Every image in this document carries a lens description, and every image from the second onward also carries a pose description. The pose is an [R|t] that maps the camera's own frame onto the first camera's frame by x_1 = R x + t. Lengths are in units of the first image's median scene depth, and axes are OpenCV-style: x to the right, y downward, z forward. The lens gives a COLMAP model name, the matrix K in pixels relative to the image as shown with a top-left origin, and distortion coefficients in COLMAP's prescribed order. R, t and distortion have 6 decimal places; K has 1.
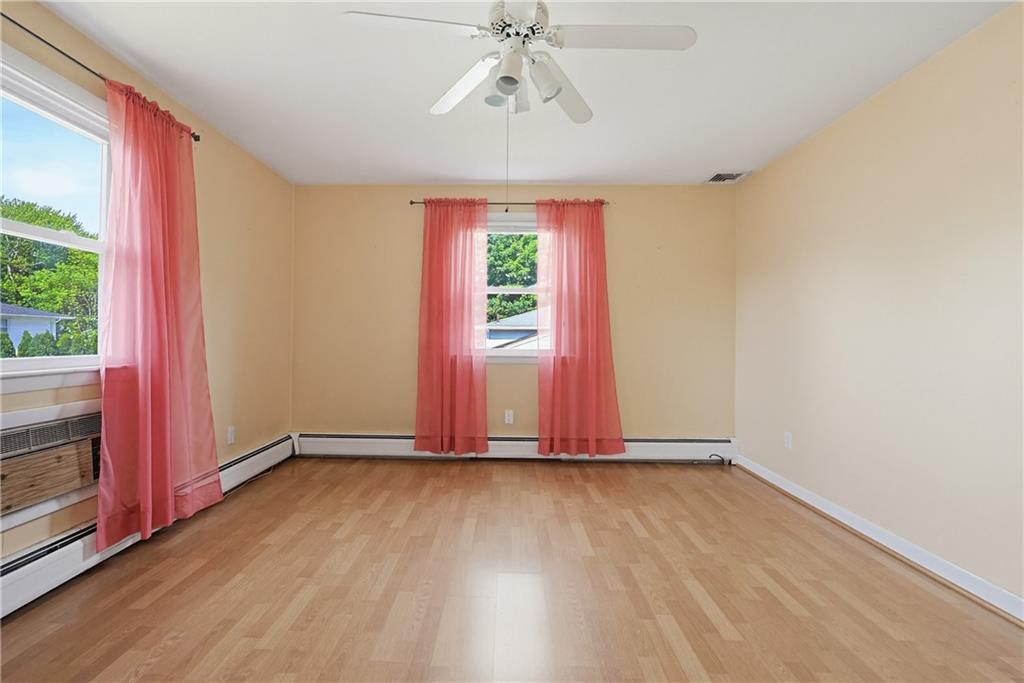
lens RADIAL K [[463.3, 0, 487.4], [0, 463.3, 333.7], [0, 0, 1]] dist [0.002257, 0.000408]
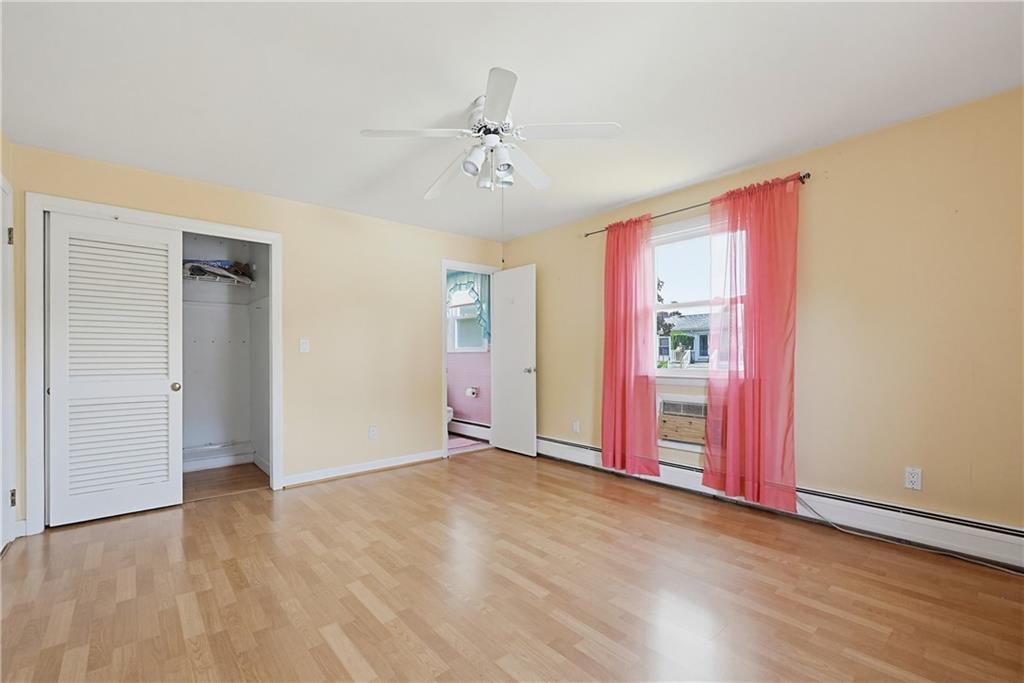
lens RADIAL K [[435.2, 0, 526.6], [0, 435.2, 361.8], [0, 0, 1]] dist [-0.001335, -0.000081]
pose [[-0.709241, 0.004251, -0.704953, 0.399112], [0.005129, 0.999986, 0.000870, 0.007114], [0.704947, -0.002999, -0.709254, 0.898198]]
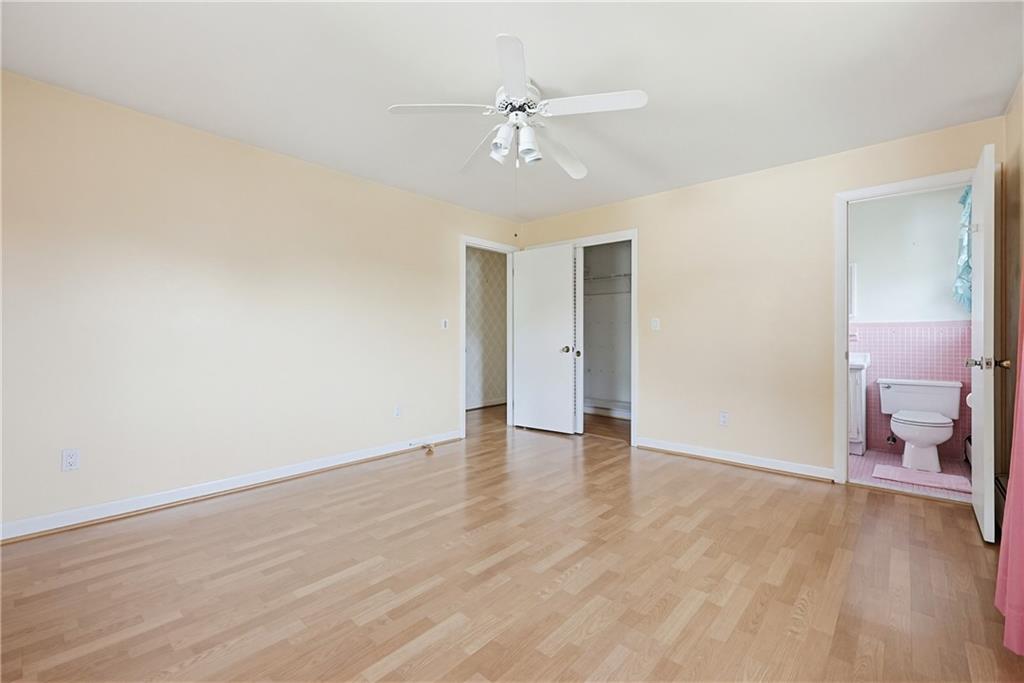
lens RADIAL K [[443.8, 0, 512.8], [0, 443.8, 339.9], [0, 0, 1]] dist [0.000881, -0.000021]
pose [[-0.775640, -0.018188, 0.630914, -0.342824], [-0.015593, 0.999832, 0.009654, 0.003875], [-0.630983, -0.002350, -0.775793, 0.923434]]
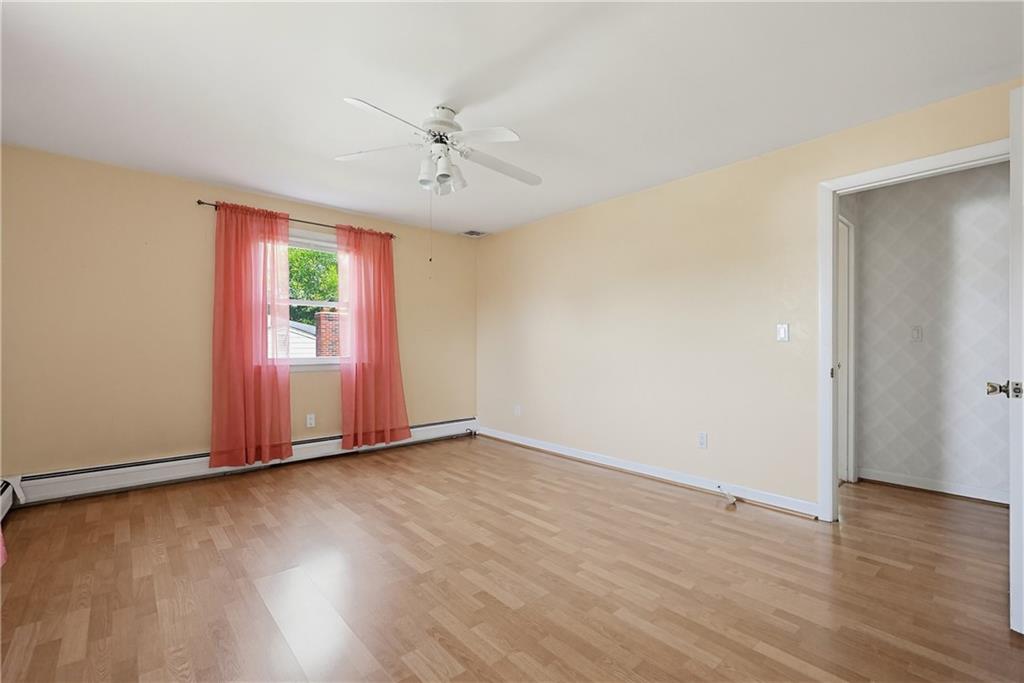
lens RADIAL K [[453.8, 0, 512.0], [0, 453.8, 341.5], [0, 0, 1]] dist [-0.000403, -0.000132]
pose [[0.728812, -0.001884, 0.684711, -0.350712], [0.001280, 0.999998, 0.001390, -0.005848], [-0.684712, -0.000137, 0.728813, -0.093754]]
